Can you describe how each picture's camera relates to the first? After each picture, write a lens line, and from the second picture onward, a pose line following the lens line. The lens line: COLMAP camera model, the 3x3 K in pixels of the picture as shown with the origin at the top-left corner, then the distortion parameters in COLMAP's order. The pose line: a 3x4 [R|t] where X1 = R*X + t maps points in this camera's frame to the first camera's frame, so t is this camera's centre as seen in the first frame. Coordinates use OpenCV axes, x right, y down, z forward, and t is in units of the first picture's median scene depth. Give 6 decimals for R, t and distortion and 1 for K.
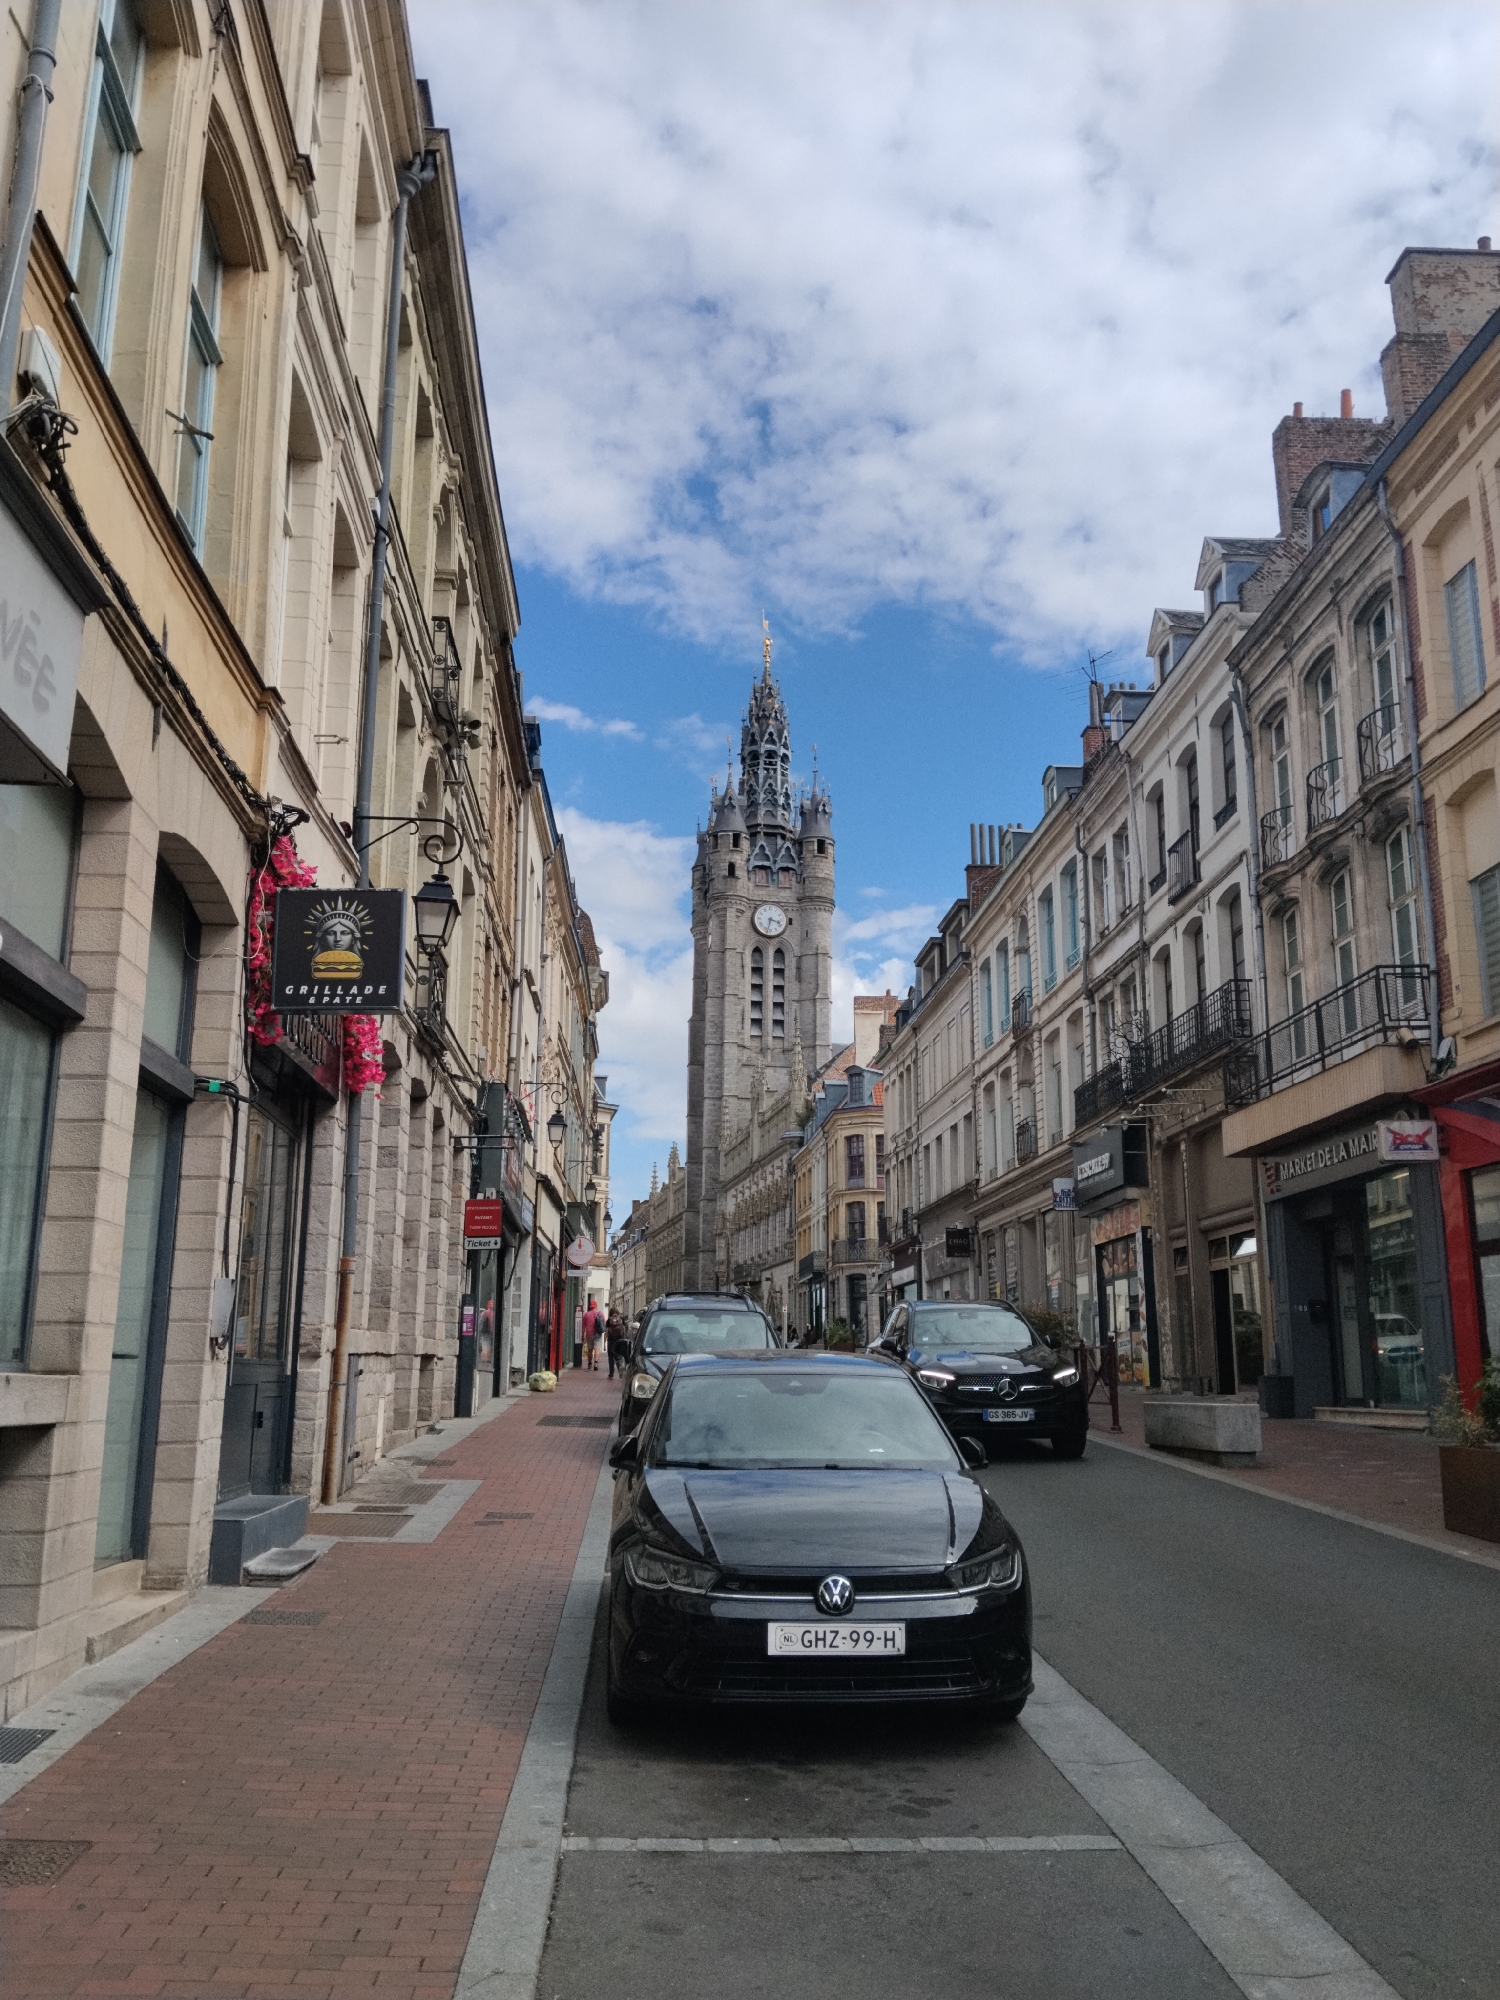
lens RADIAL K [[1710.6, 0, 749.8], [0, 1710.6, 999.3], [0, 0, 1]] dist [0.018560, -0.006604]
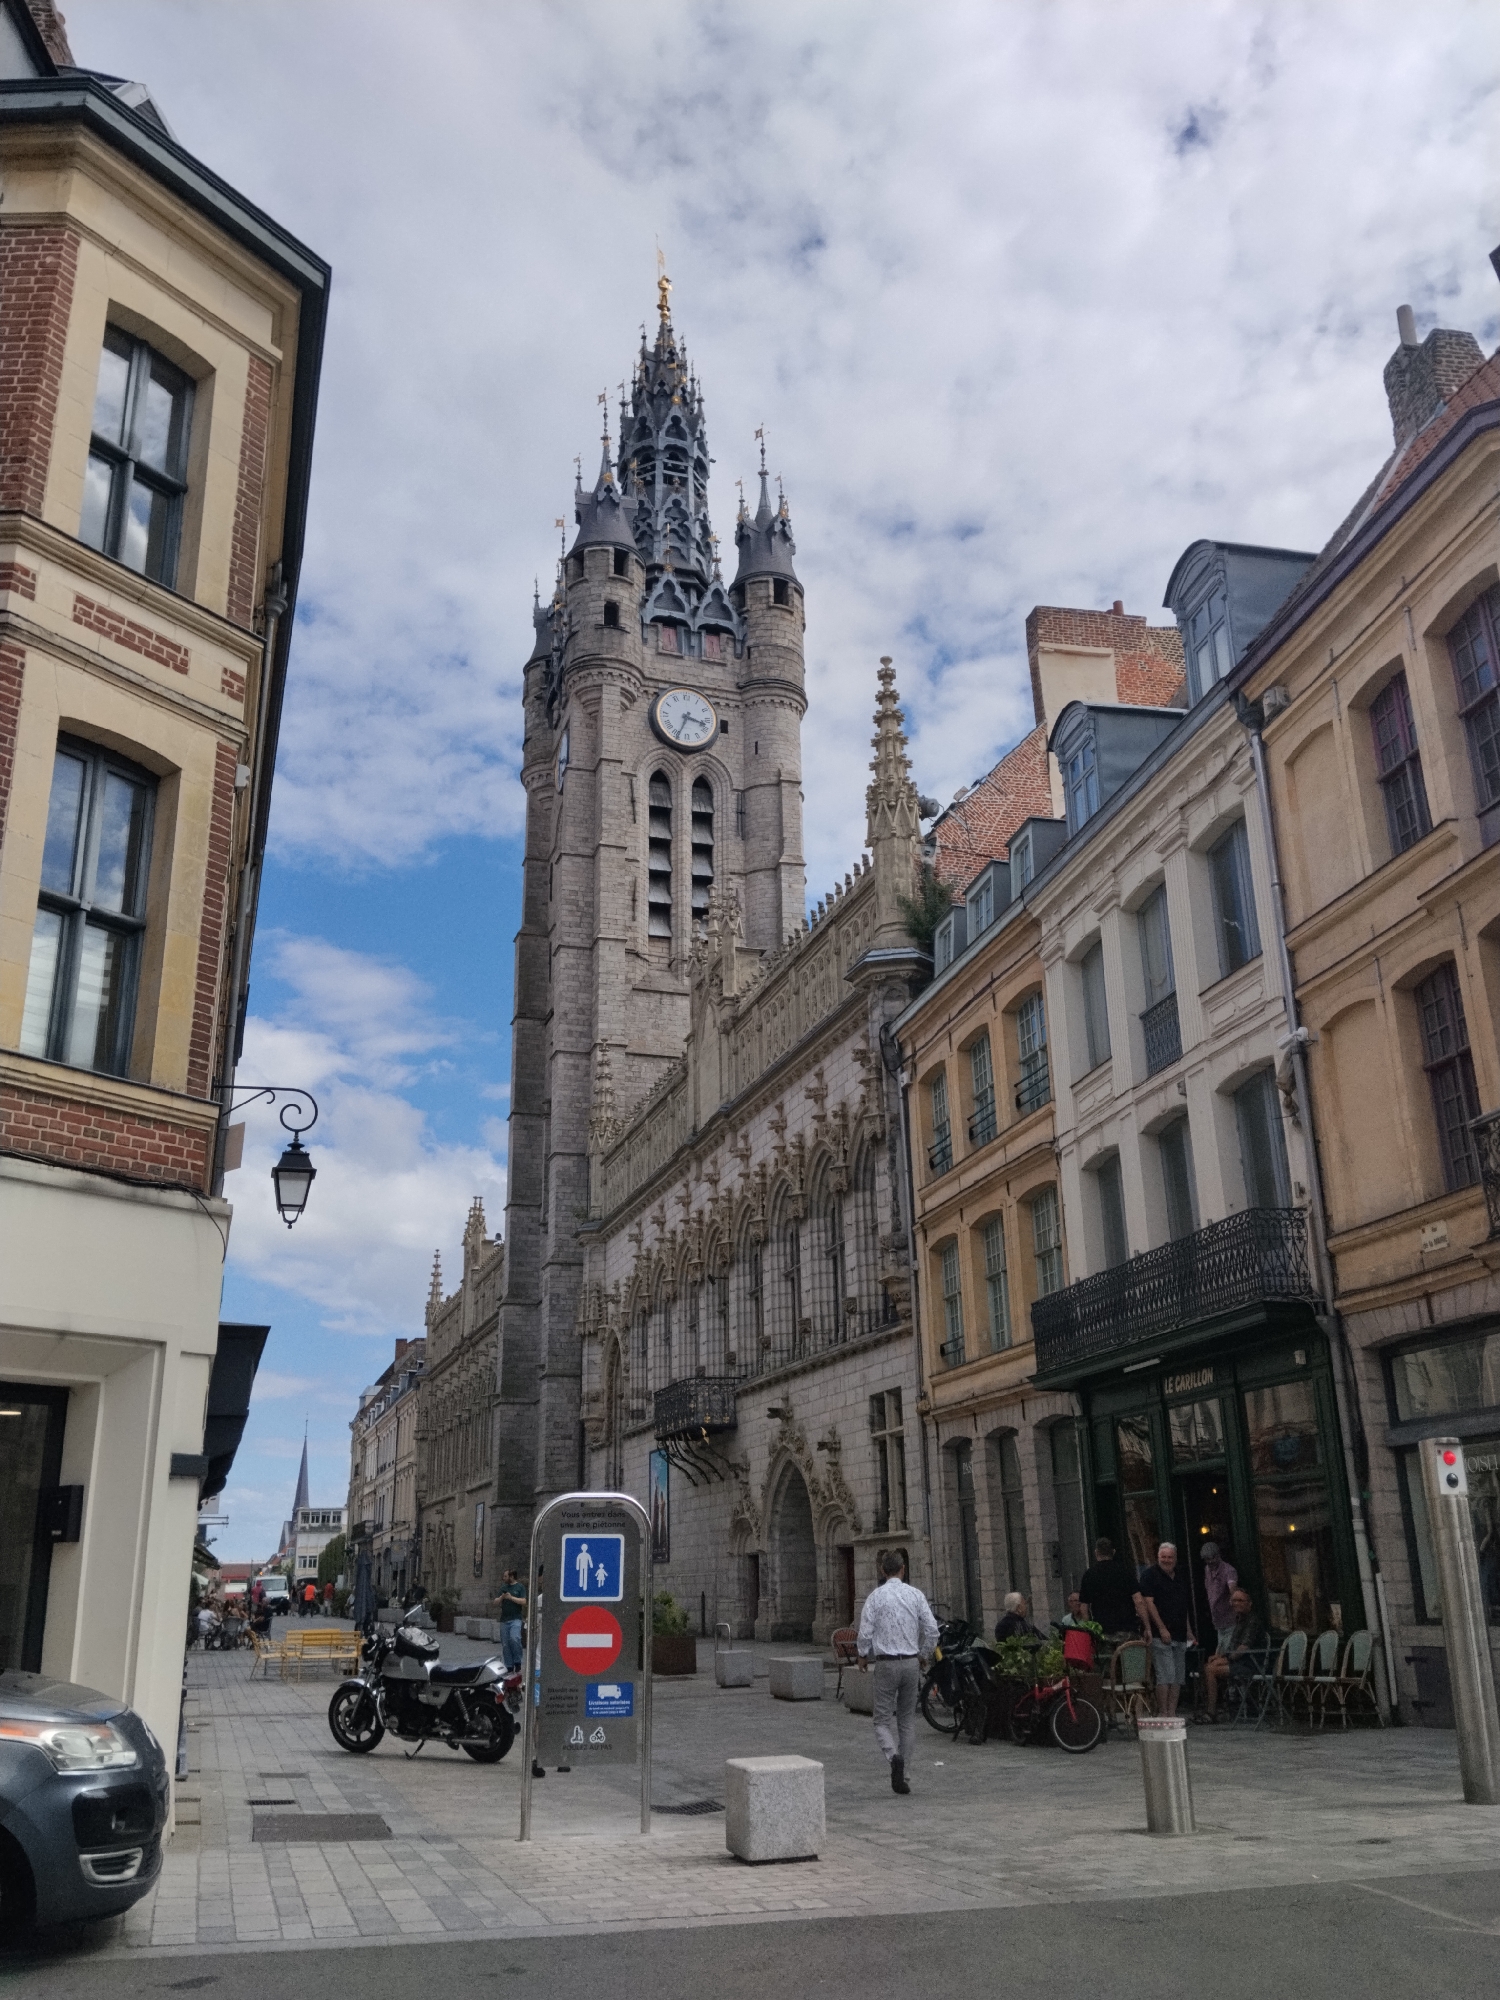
lens RADIAL K [[1710.6, 0, 745.7], [0, 1710.6, 997.3], [0, 0, 1]] dist [0.018560, -0.006604]
pose [[0.991491, 0.015759, 0.129217, -0.034988], [-0.001210, 0.993718, -0.111907, 0.093269], [-0.130169, 0.110799, 0.985282, 0.505078]]
